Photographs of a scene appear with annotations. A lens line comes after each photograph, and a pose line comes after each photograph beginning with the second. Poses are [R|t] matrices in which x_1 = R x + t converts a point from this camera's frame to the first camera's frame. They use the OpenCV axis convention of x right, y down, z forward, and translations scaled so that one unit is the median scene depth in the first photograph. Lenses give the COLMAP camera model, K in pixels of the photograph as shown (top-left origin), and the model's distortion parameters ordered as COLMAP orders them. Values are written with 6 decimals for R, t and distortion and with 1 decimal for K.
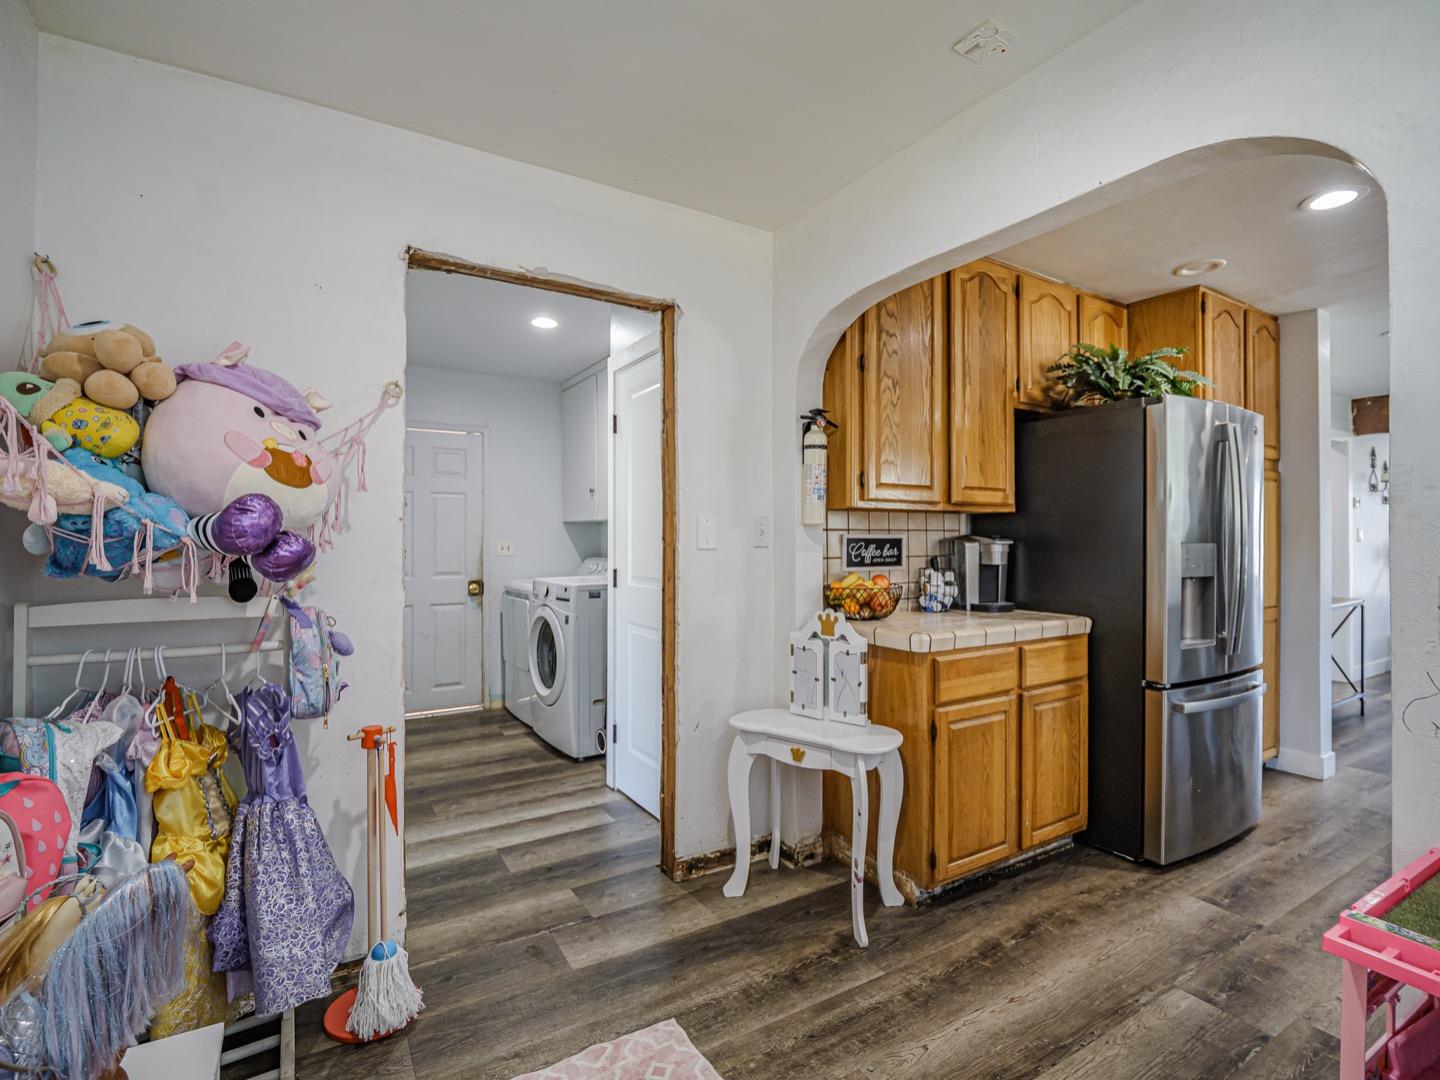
lens RADIAL K [[689.5, 0, 720.3], [0, 689.5, 538.1], [0, 0, 1]] dist [-0.015976, -0.001378]
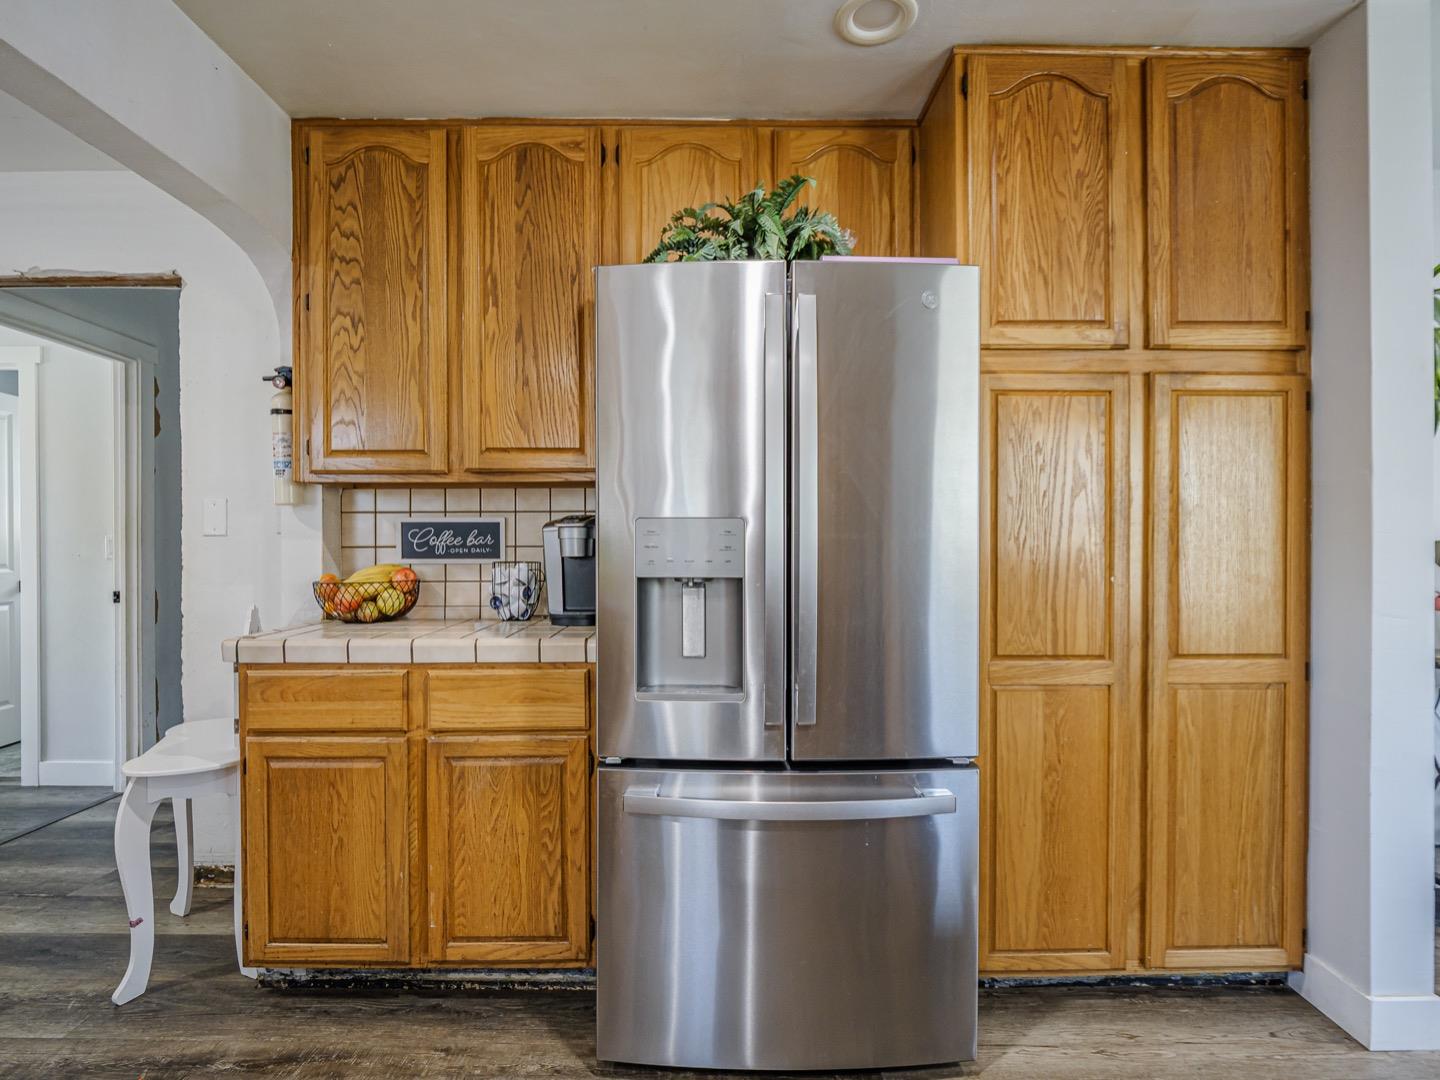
lens RADIAL K [[738.3, 0, 718.6], [0, 738.3, 549.6], [0, 0, 1]] dist [-0.007060, -0.002634]
pose [[0.856511, 0.000741, -0.516129, 1.054648], [0.002925, 0.999976, 0.006289, 0.030639], [0.516121, -0.006896, 0.856488, 0.501236]]
